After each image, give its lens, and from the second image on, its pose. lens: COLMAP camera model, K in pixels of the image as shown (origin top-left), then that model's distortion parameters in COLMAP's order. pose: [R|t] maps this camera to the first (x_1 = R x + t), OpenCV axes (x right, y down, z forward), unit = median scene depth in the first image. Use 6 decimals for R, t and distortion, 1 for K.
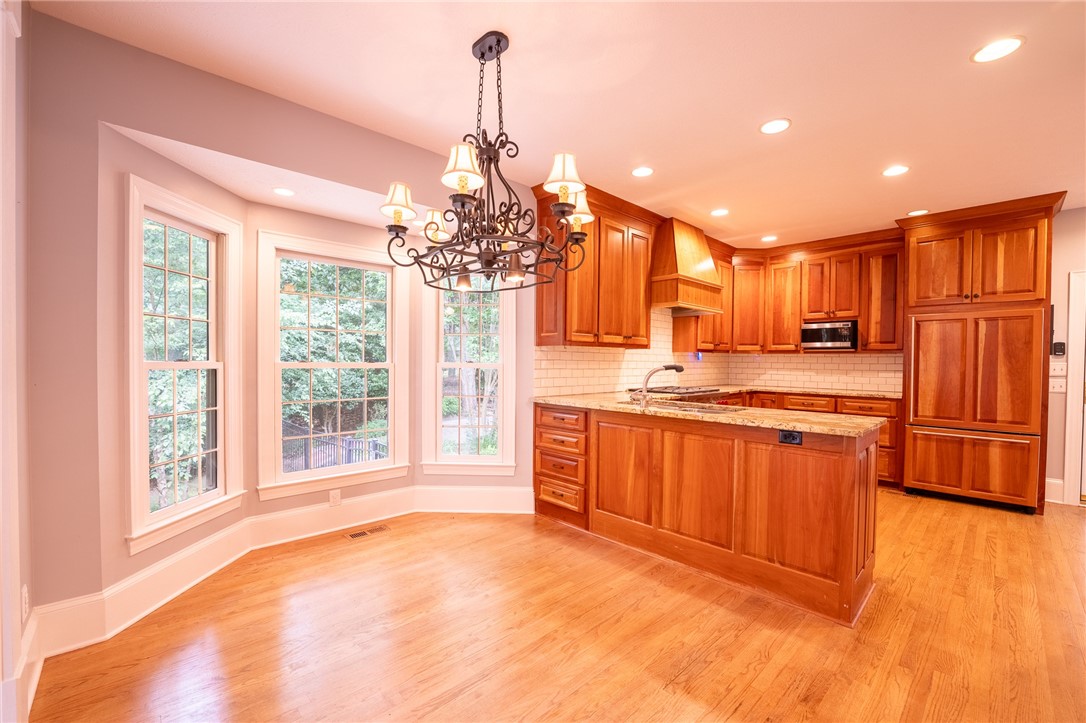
lens RADIAL K [[433.7, 0, 553.6], [0, 433.7, 367.4], [0, 0, 1]] dist [-0.008883, 0.000926]
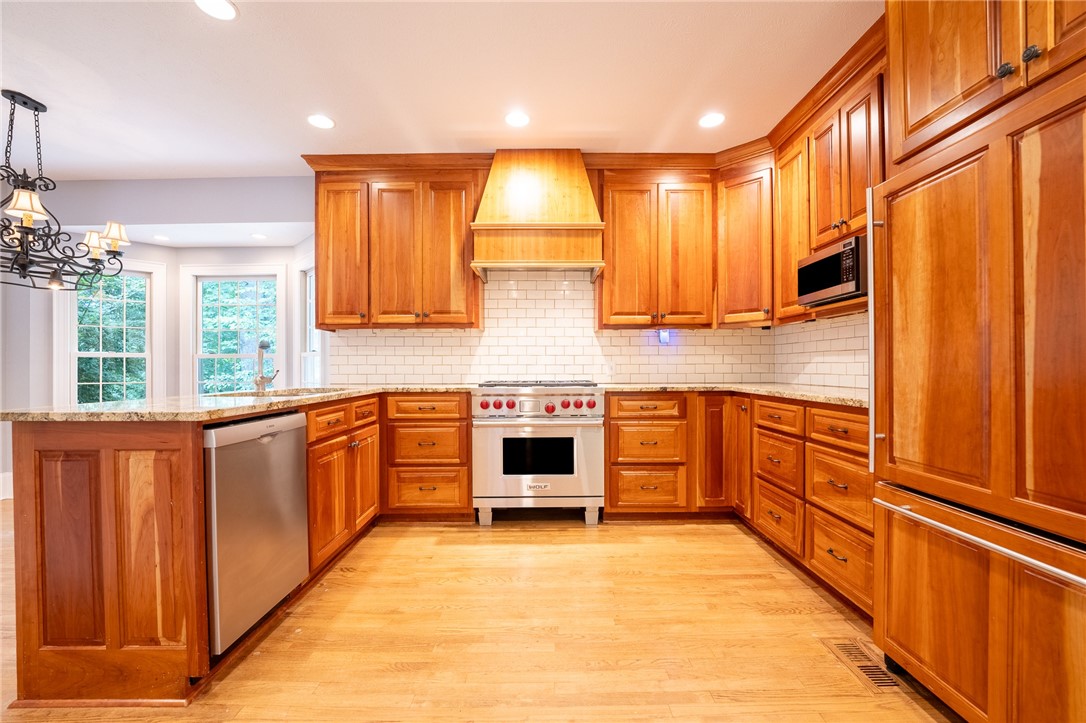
lens RADIAL K [[433.7, 0, 541.6], [0, 433.7, 367.3], [0, 0, 1]] dist [-0.008883, 0.000926]
pose [[0.739582, -0.011675, -0.672966, 0.863937], [0.000881, 0.999865, -0.016378, 0.041735], [0.673066, 0.011520, 0.739492, 0.532855]]
